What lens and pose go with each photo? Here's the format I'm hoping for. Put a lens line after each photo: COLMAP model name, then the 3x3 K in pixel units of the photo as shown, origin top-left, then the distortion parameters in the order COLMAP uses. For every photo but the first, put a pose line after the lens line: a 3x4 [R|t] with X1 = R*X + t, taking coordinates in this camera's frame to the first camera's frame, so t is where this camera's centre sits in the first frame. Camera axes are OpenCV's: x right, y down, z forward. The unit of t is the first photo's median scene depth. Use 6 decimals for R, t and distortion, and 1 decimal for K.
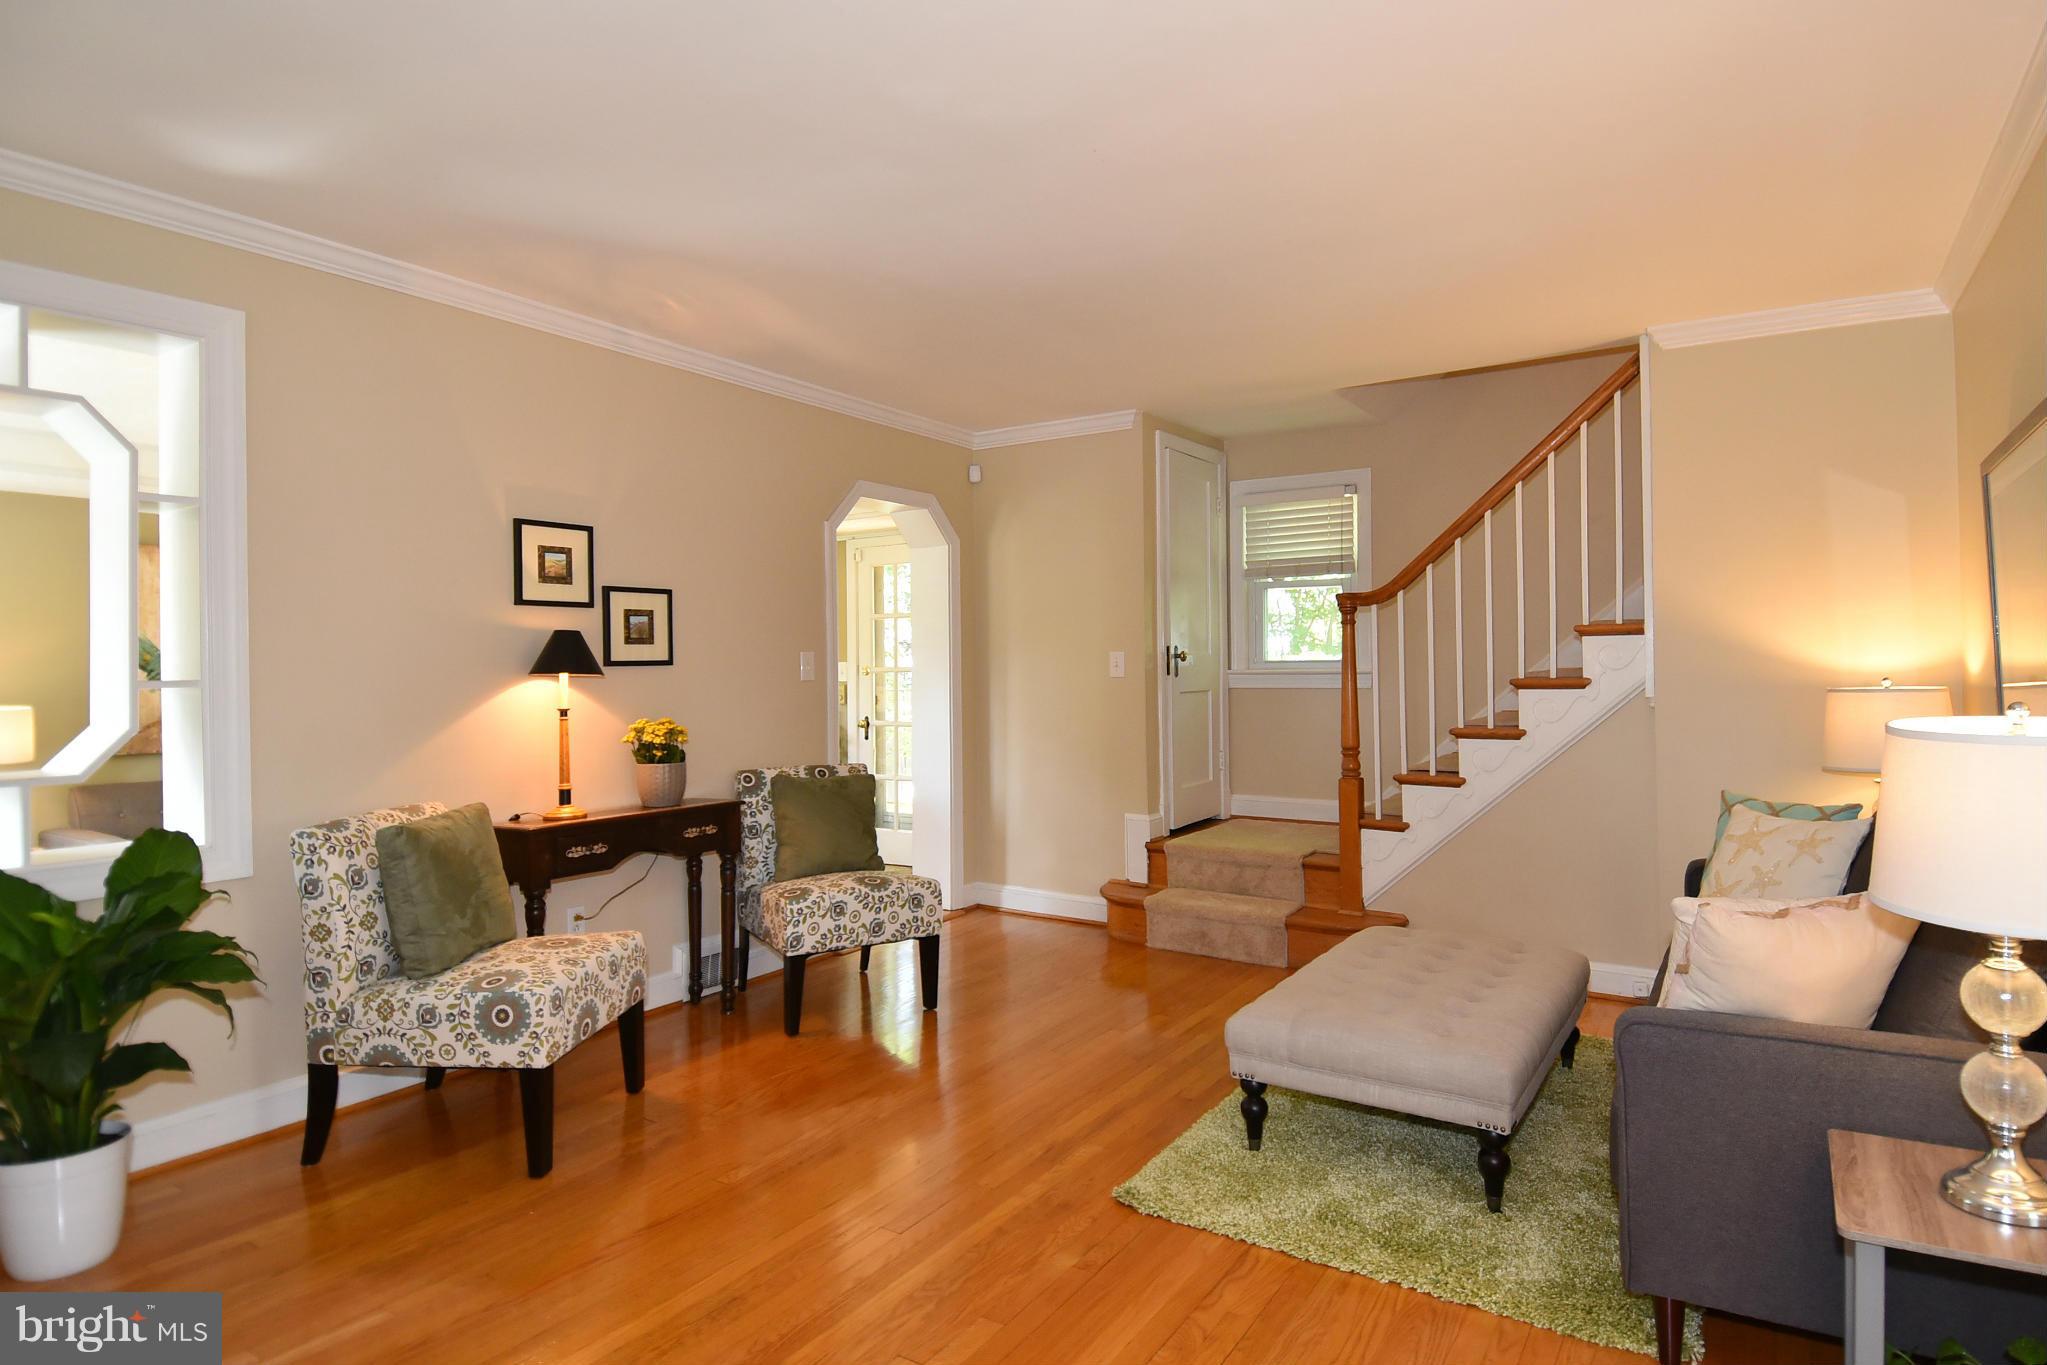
lens RADIAL K [[1063.9, 0, 1023.5], [0, 1063.9, 682.5], [0, 0, 1]] dist [0.059494, 0.000011]
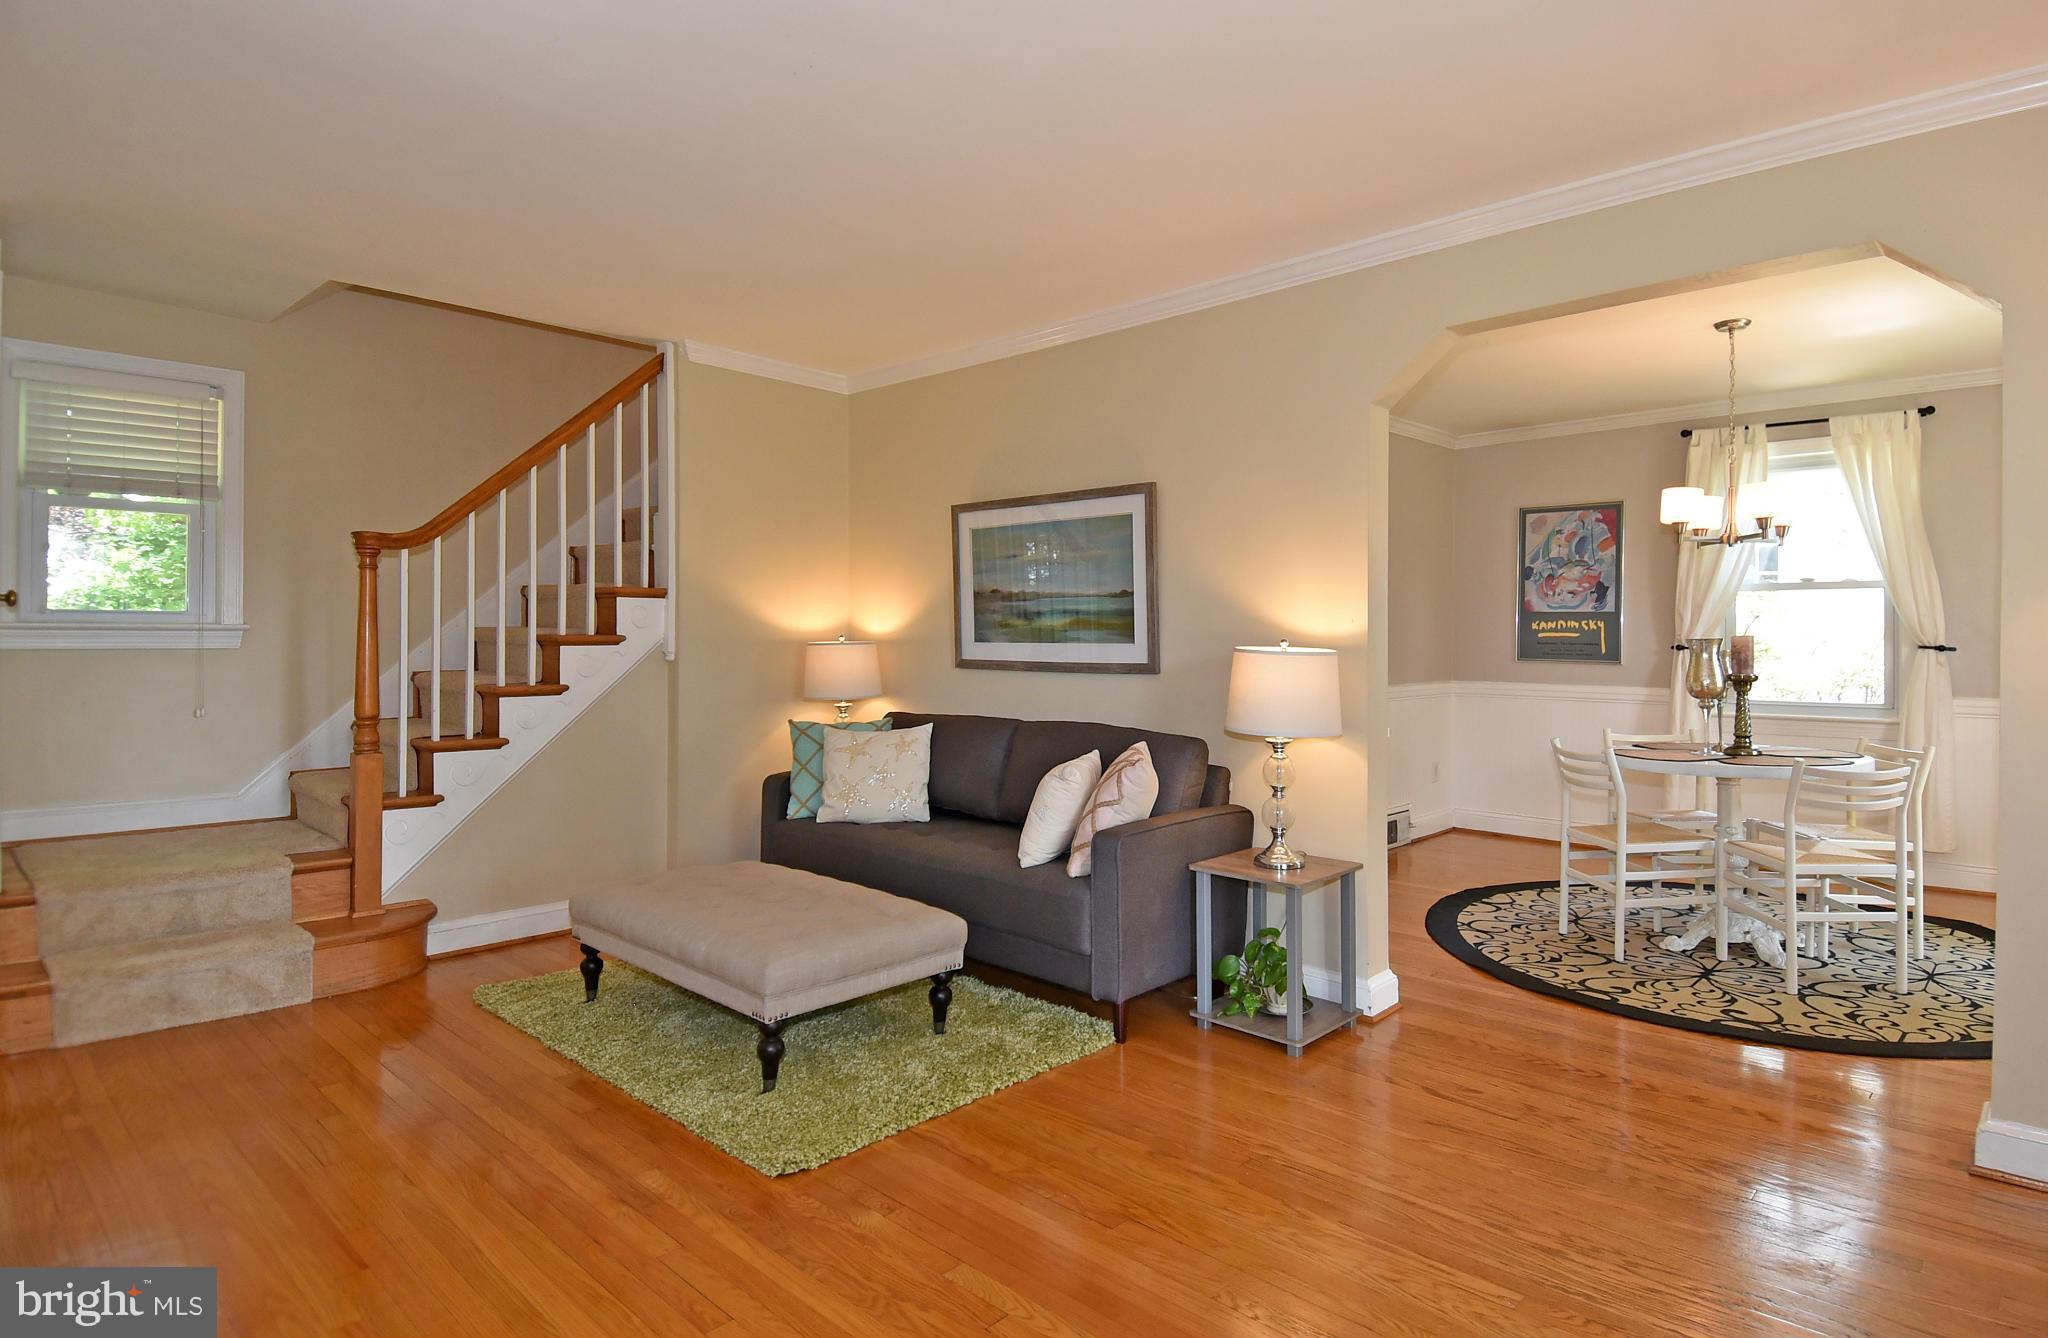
lens RADIAL K [[1100.5, 0, 1029.7], [0, 1100.5, 617.2], [0, 0, 1]] dist [0.058443, -0.064340]
pose [[0.210763, 0.029660, 0.977087, -0.481893], [0.000534, 0.999536, -0.030457, 0.010994], [-0.977537, 0.006941, 0.210649, 0.333533]]
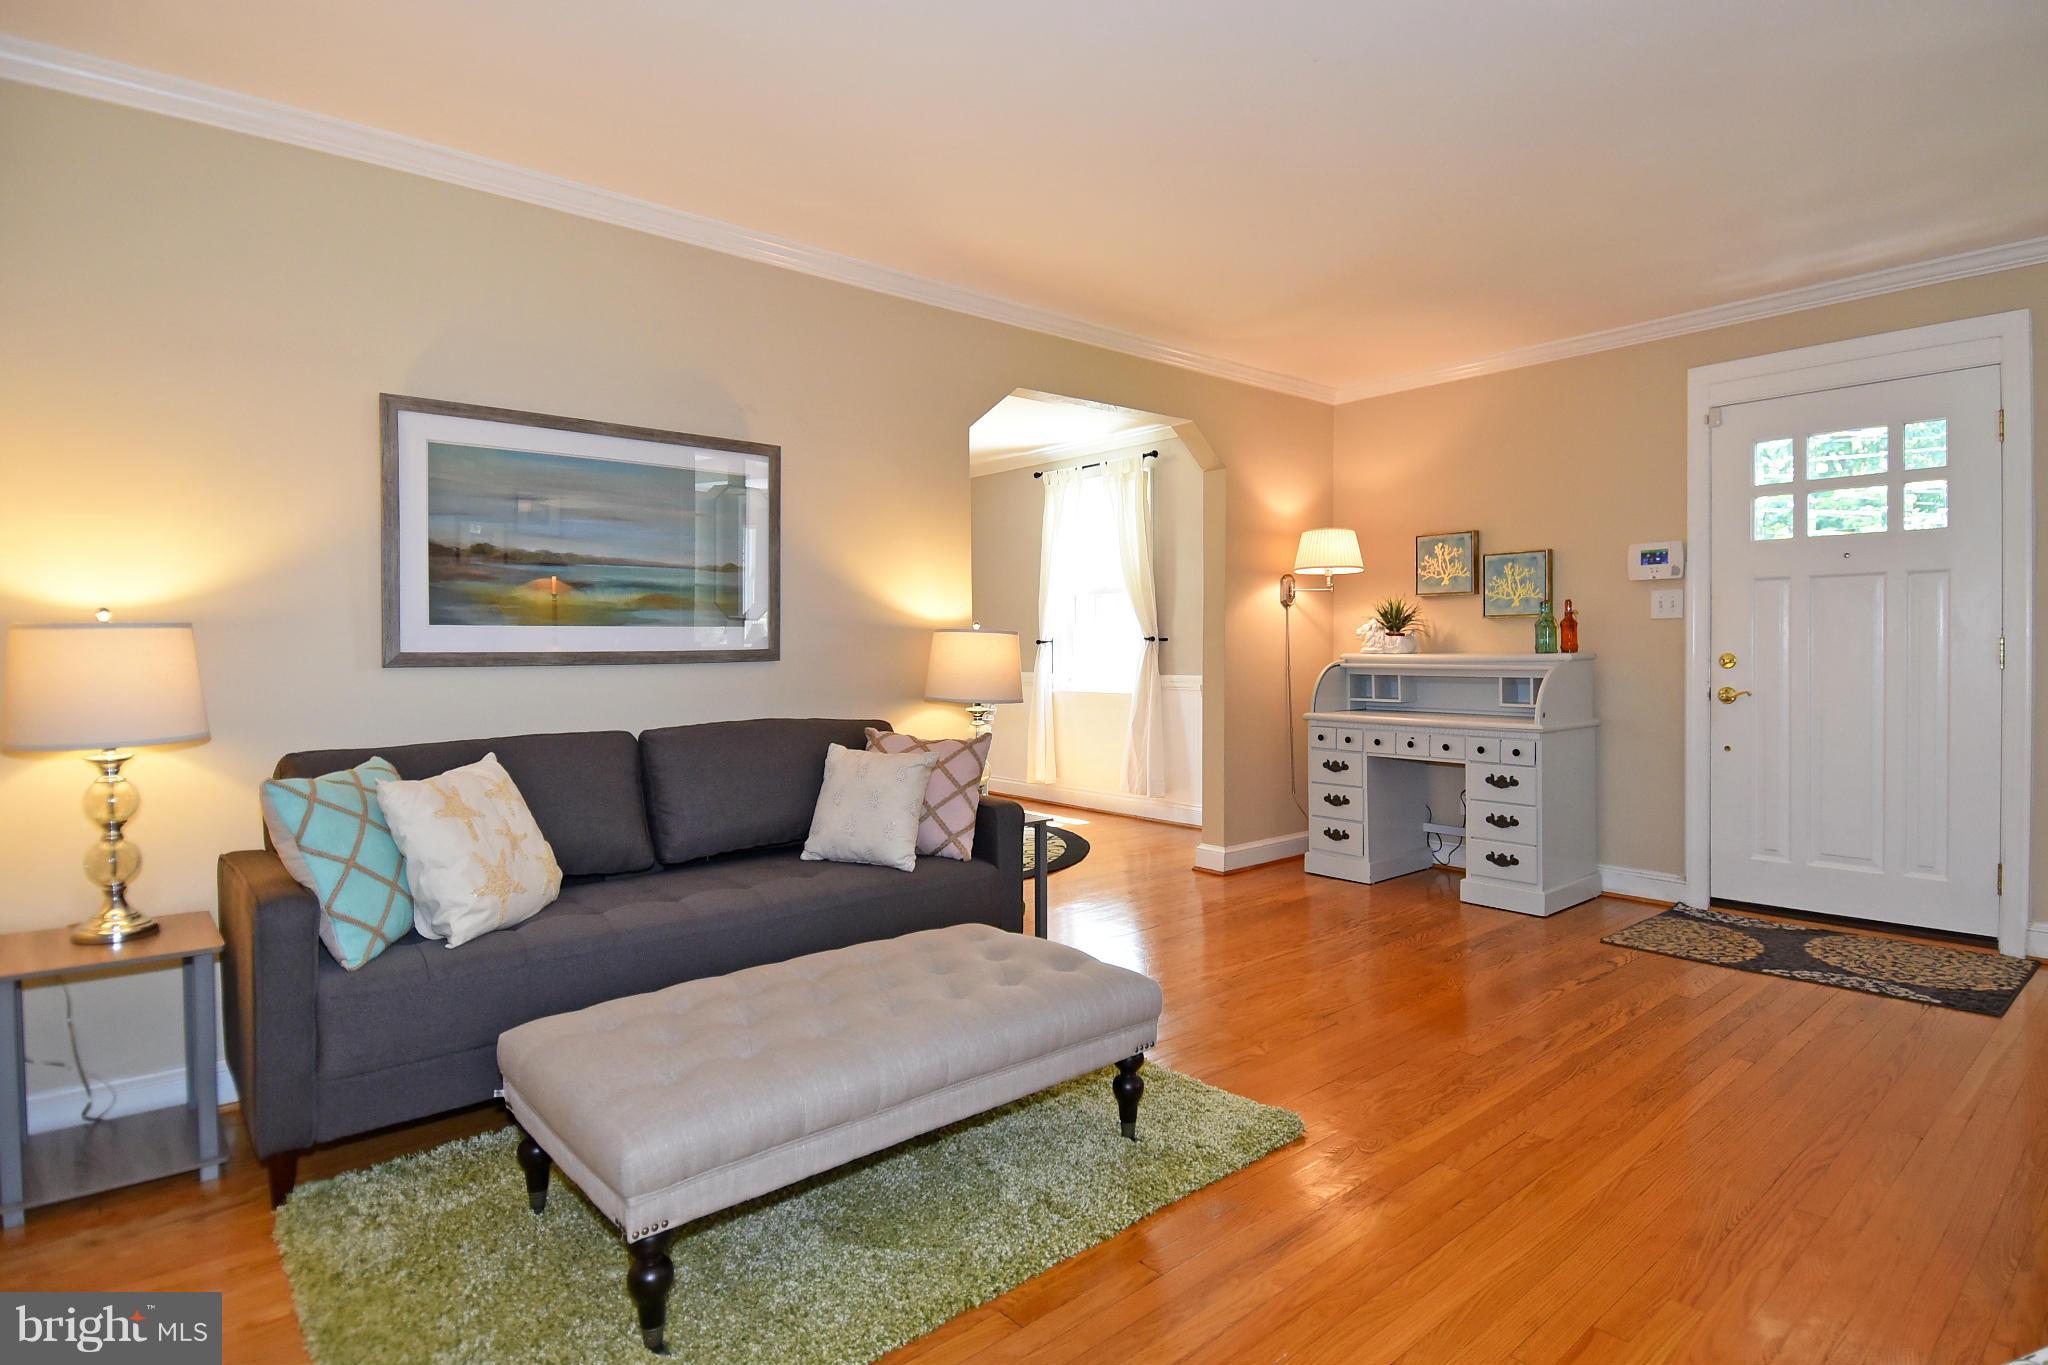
lens RADIAL K [[1072.3, 0, 1057.3], [0, 1072.3, 667.3], [0, 0, 1]] dist [0.062851, -0.065172]
pose [[-0.958821, 0.011500, 0.283777, 0.027022], [0.019064, 0.999532, 0.023909, 0.020346], [-0.283370, 0.028335, -0.958592, 1.170453]]
